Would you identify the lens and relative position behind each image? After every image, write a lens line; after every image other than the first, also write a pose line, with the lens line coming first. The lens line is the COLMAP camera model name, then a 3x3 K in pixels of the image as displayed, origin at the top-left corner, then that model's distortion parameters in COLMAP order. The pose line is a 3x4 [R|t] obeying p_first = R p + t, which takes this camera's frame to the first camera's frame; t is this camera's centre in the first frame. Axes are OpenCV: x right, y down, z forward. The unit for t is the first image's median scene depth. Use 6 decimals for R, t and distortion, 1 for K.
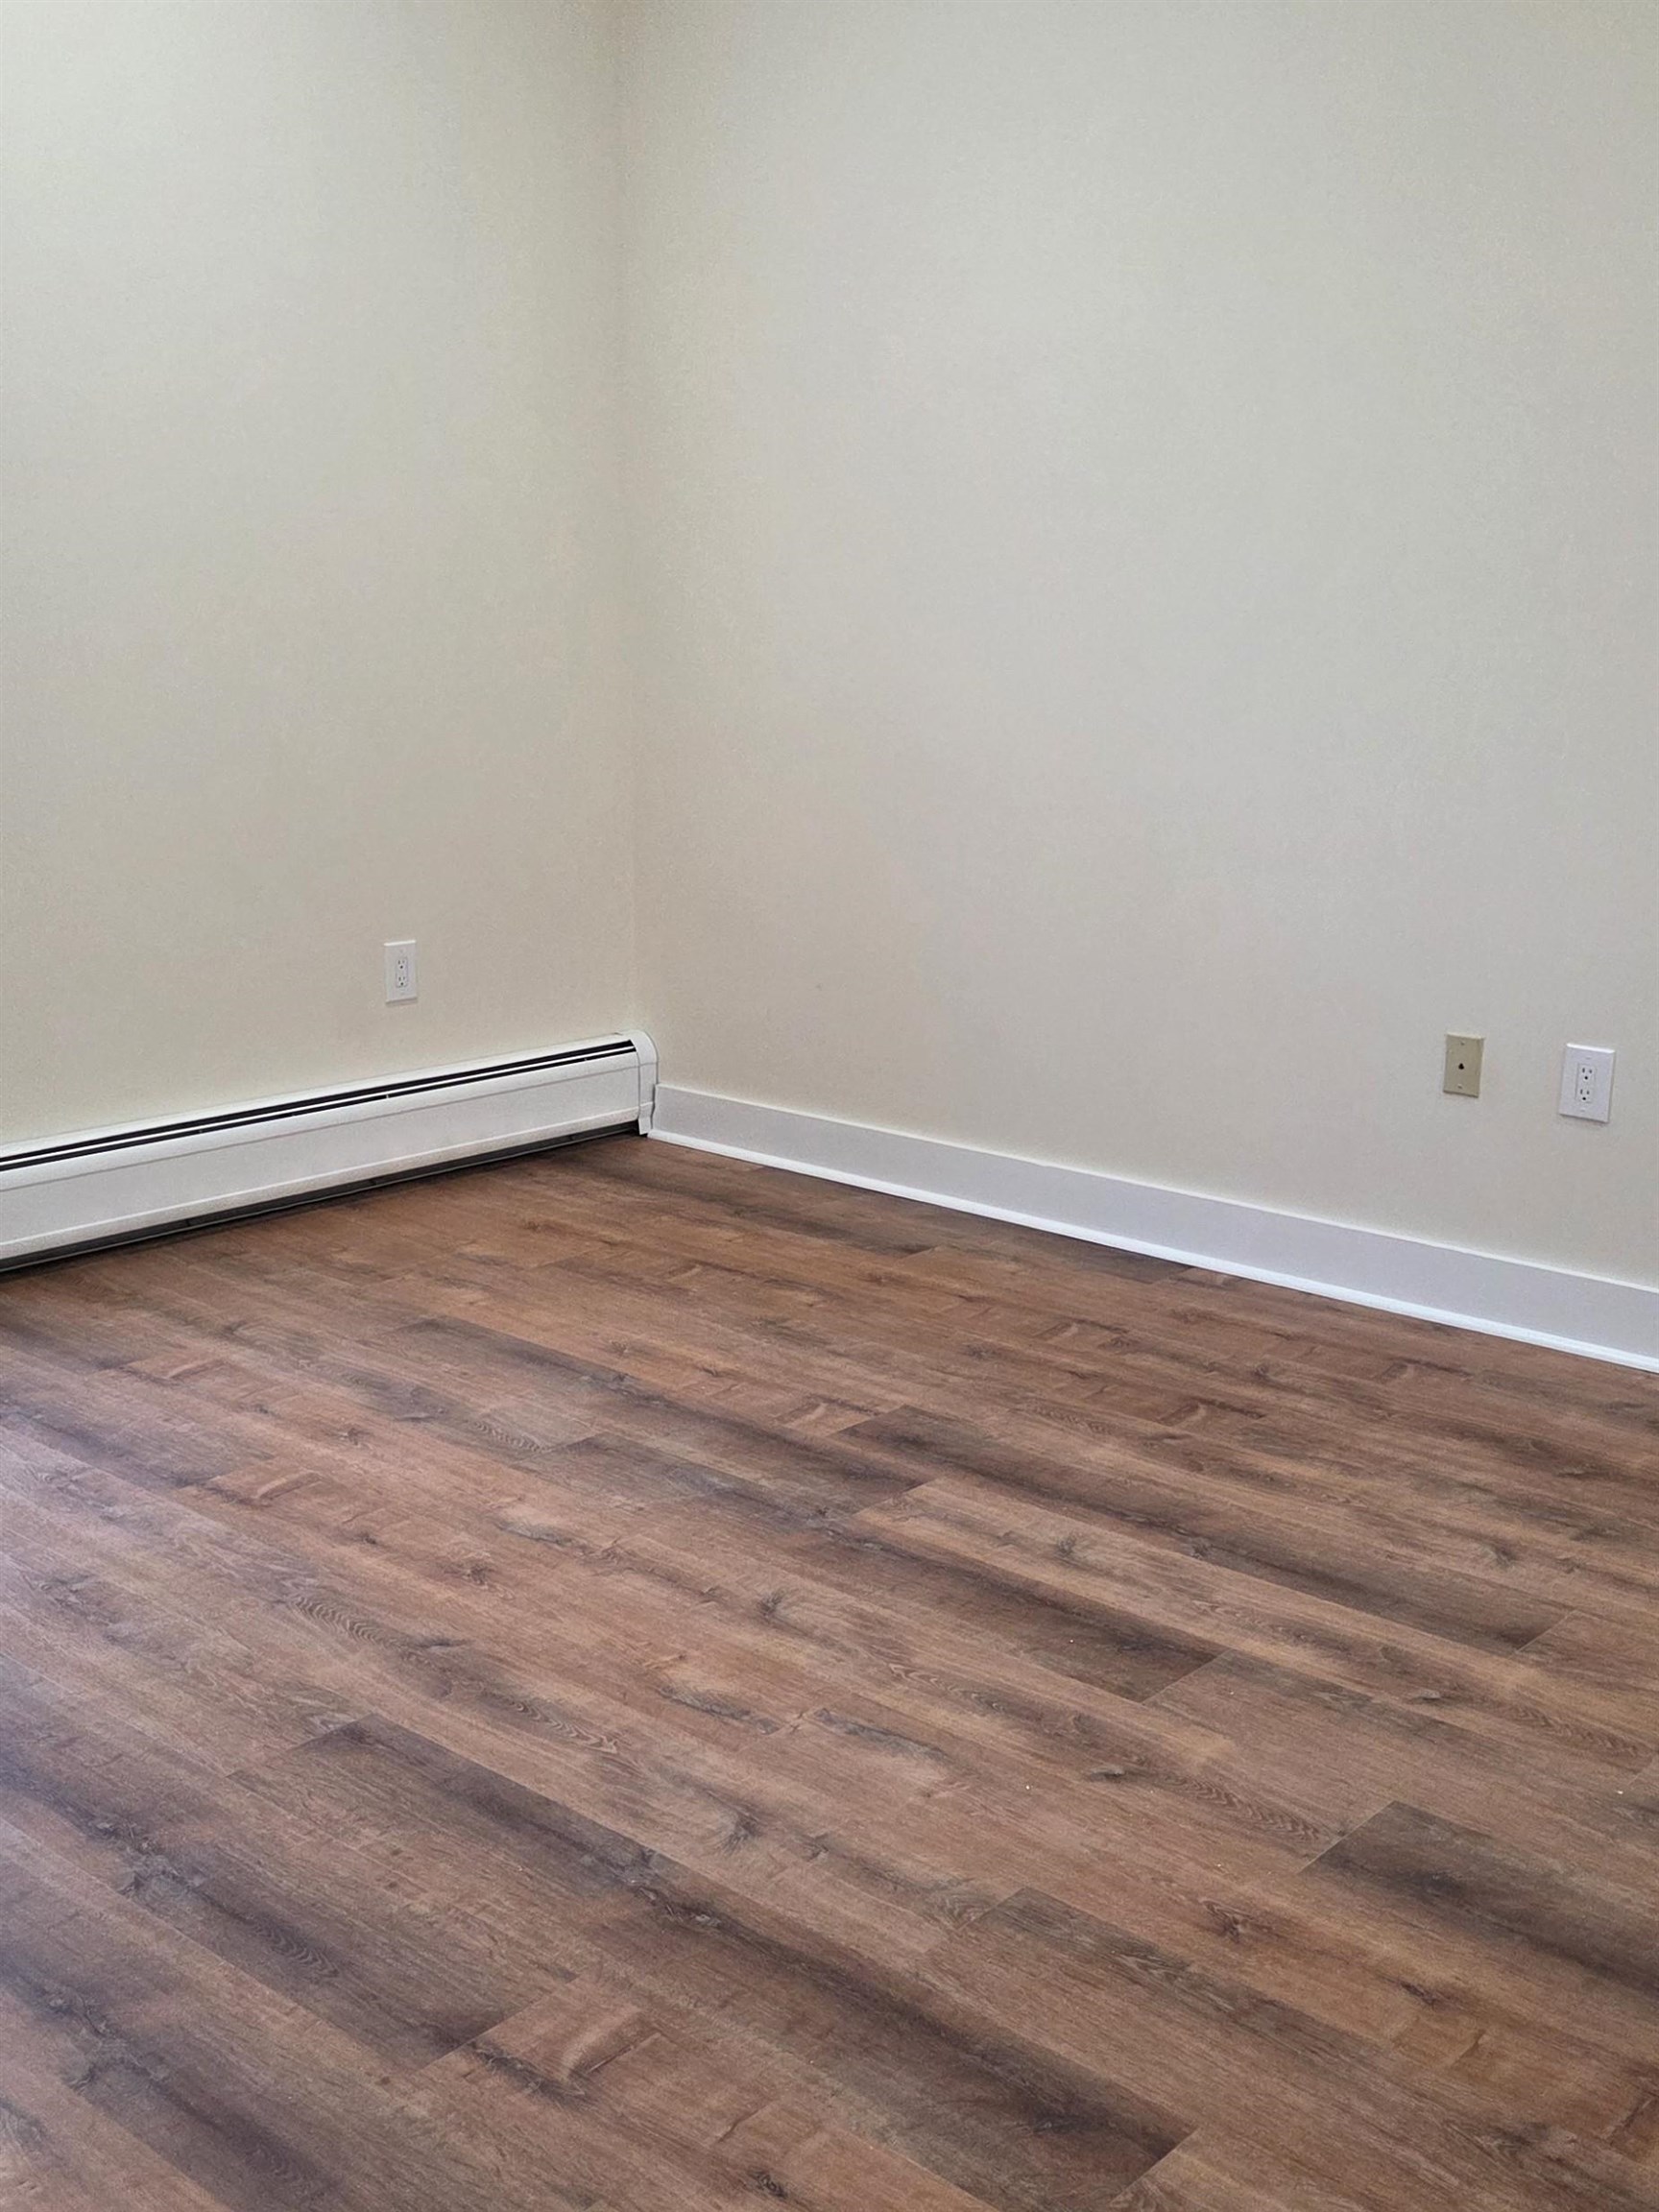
lens RADIAL K [[2399.6, 0, 837.6], [0, 2399.6, 1112.5], [0, 0, 1]] dist [0.094686, -0.127579]
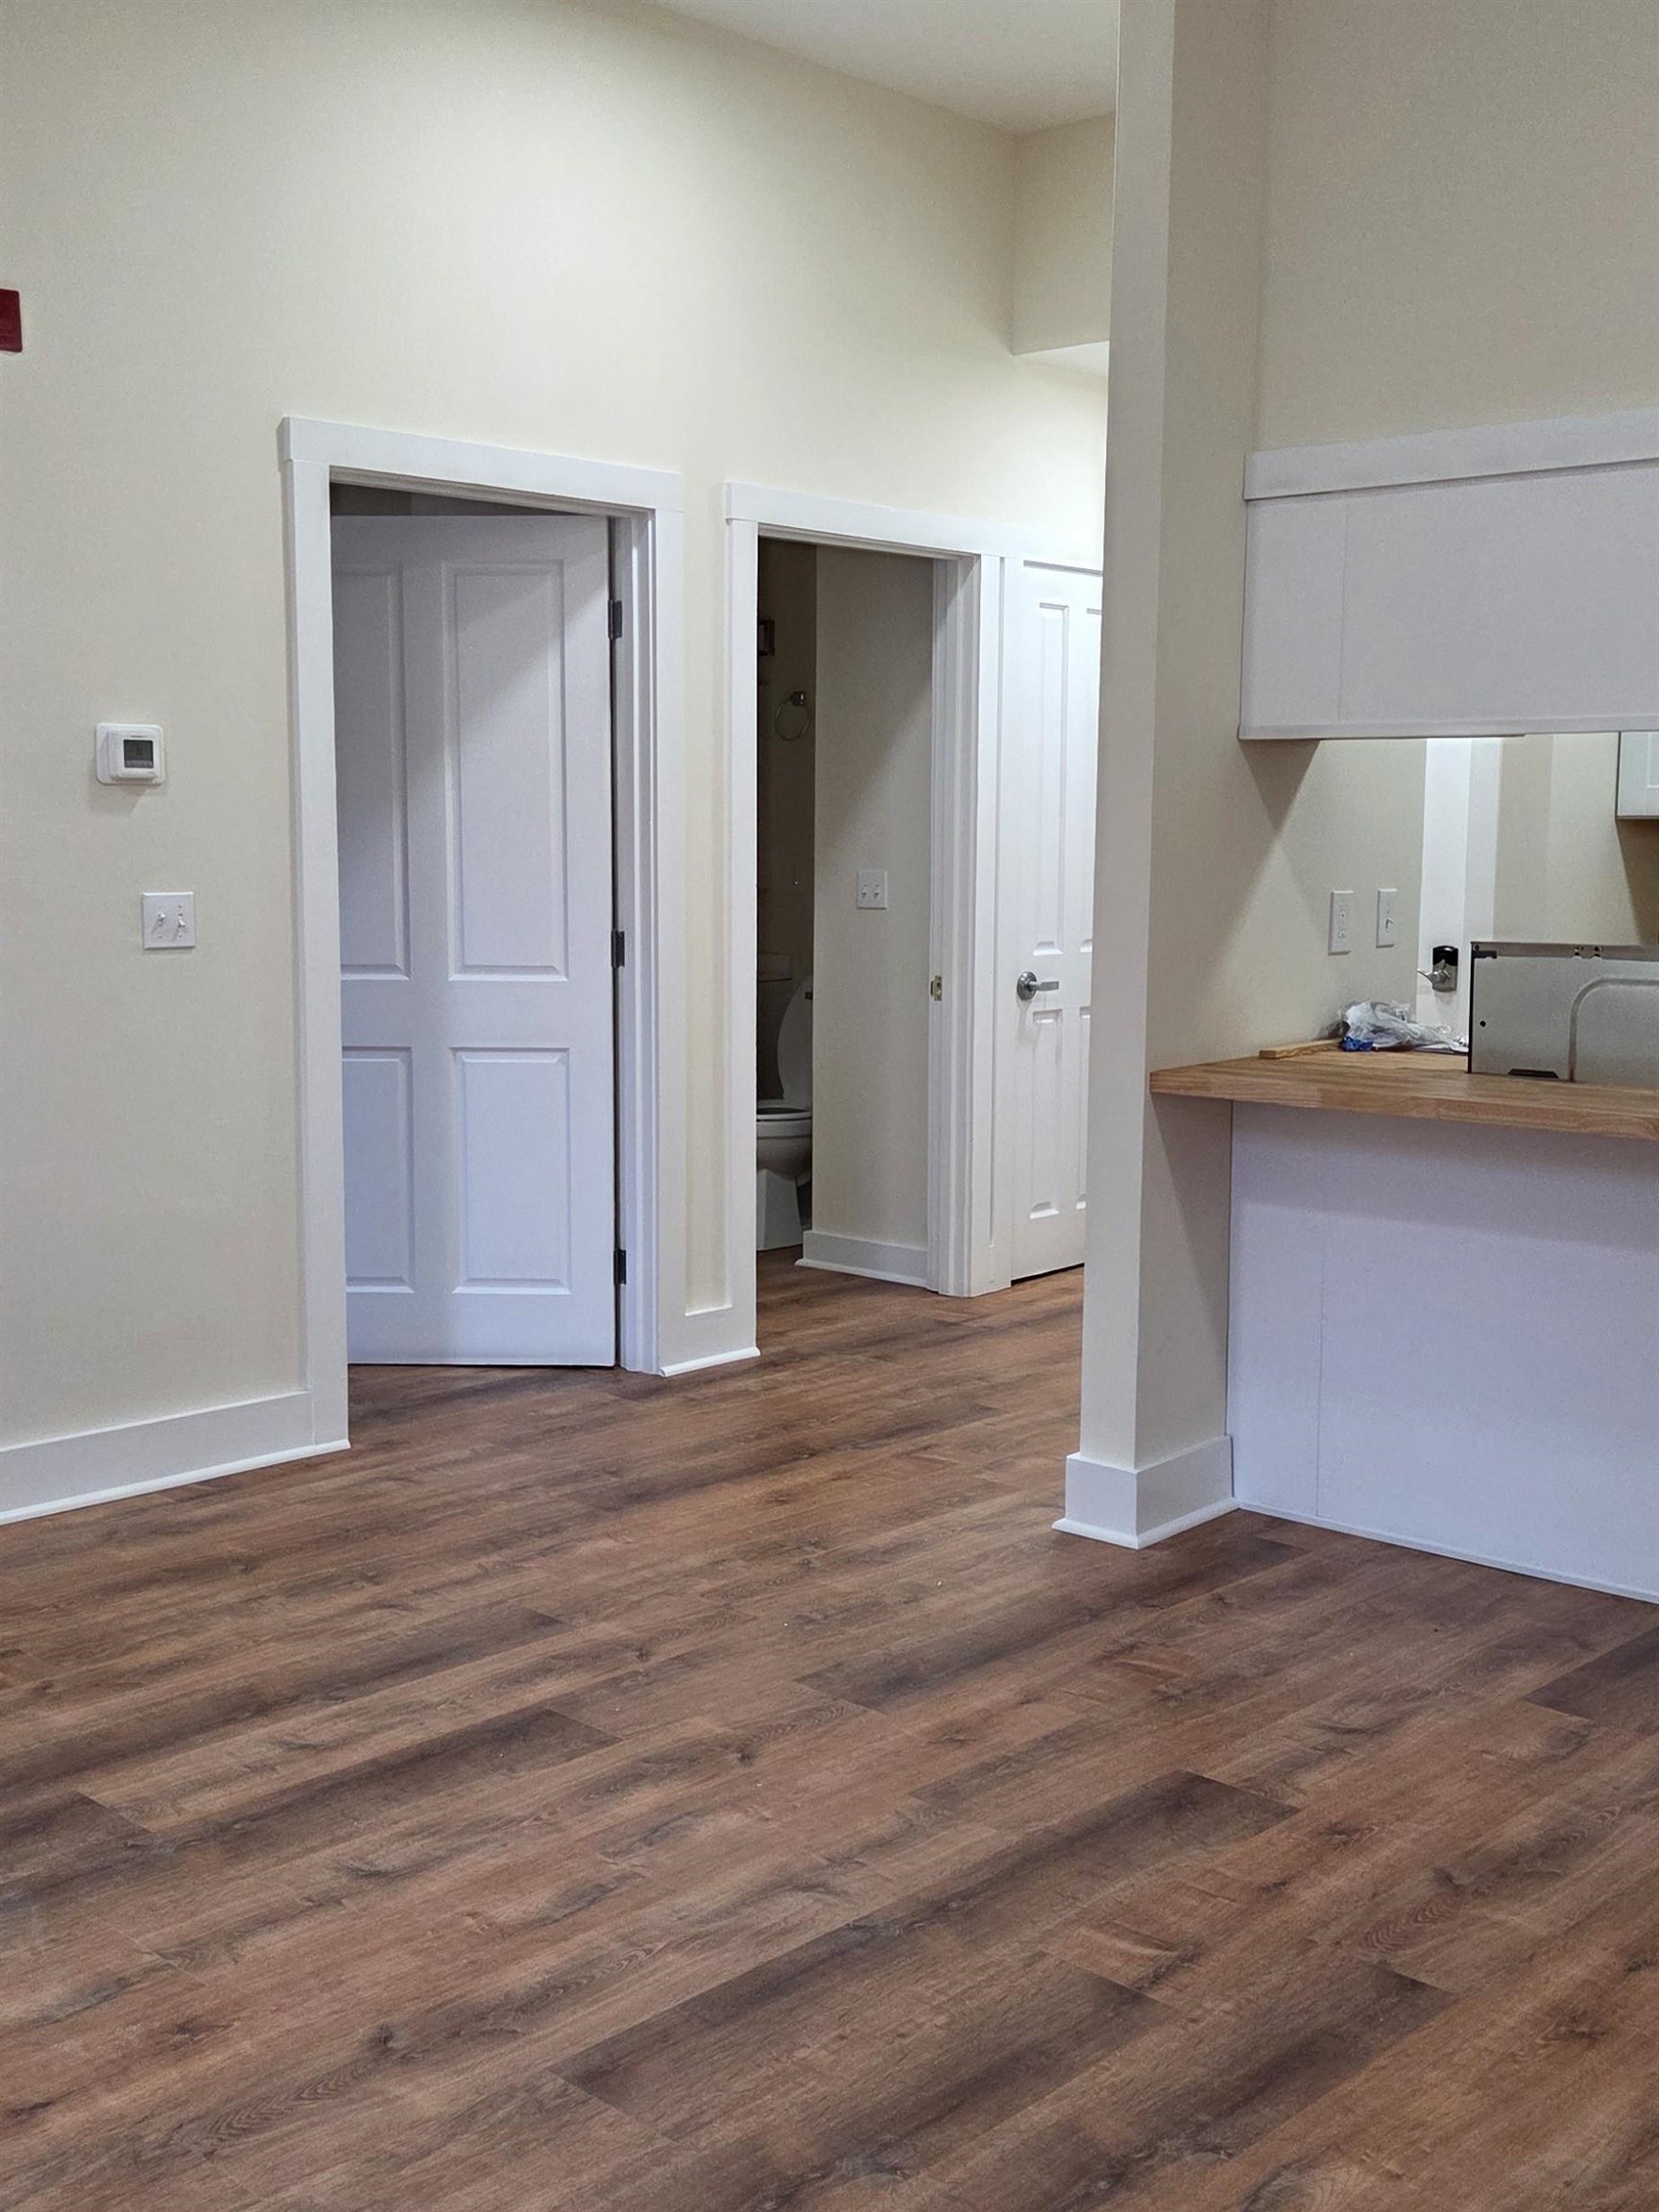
lens RADIAL K [[2358.1, 0, 842.3], [0, 2358.1, 1102.1], [0, 0, 1]] dist [0.099785, -0.109544]
pose [[0.048431, -0.127172, 0.990698, -0.998938], [0.210371, 0.970911, 0.114348, -0.178112], [-0.976421, 0.202876, 0.073775, 0.728040]]
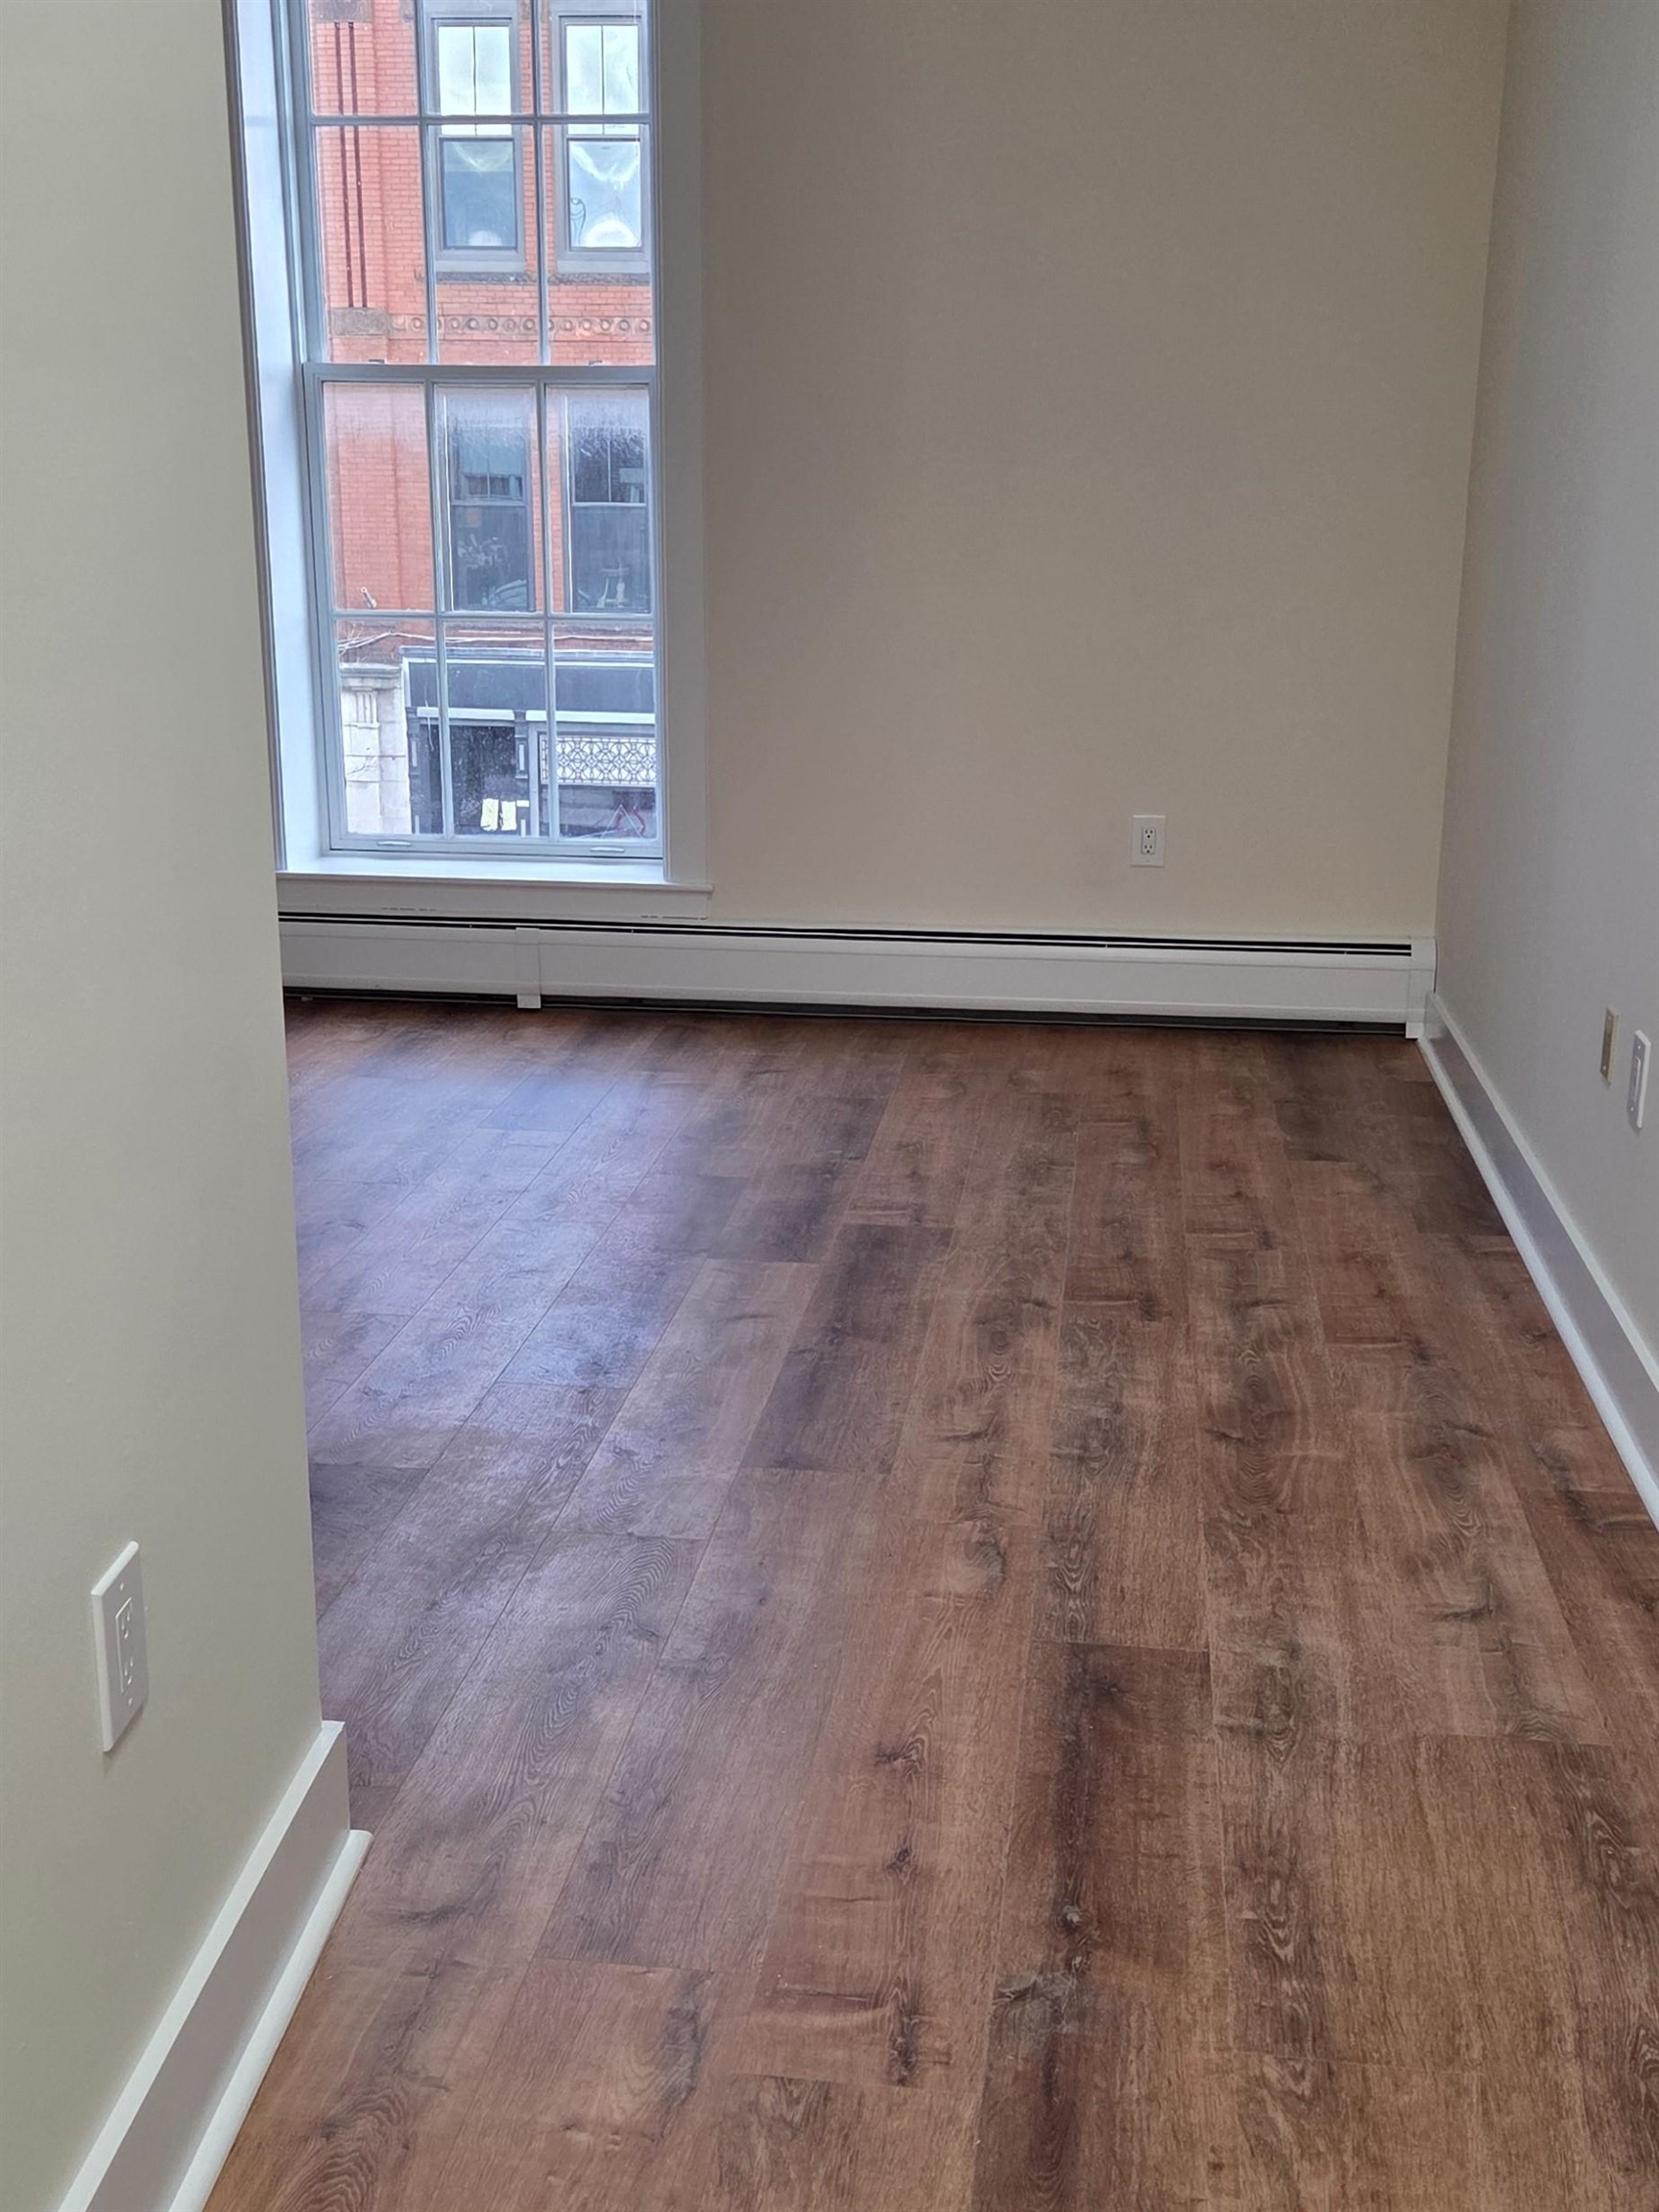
lens RADIAL K [[2399.6, 0, 837.6], [0, 2399.6, 1112.5], [0, 0, 1]] dist [0.094686, -0.127579]
pose [[0.559123, 0.201909, -0.804123, 1.187109], [-0.183012, 0.976025, 0.117820, -0.071370], [0.808633, 0.081288, 0.582670, 0.395008]]
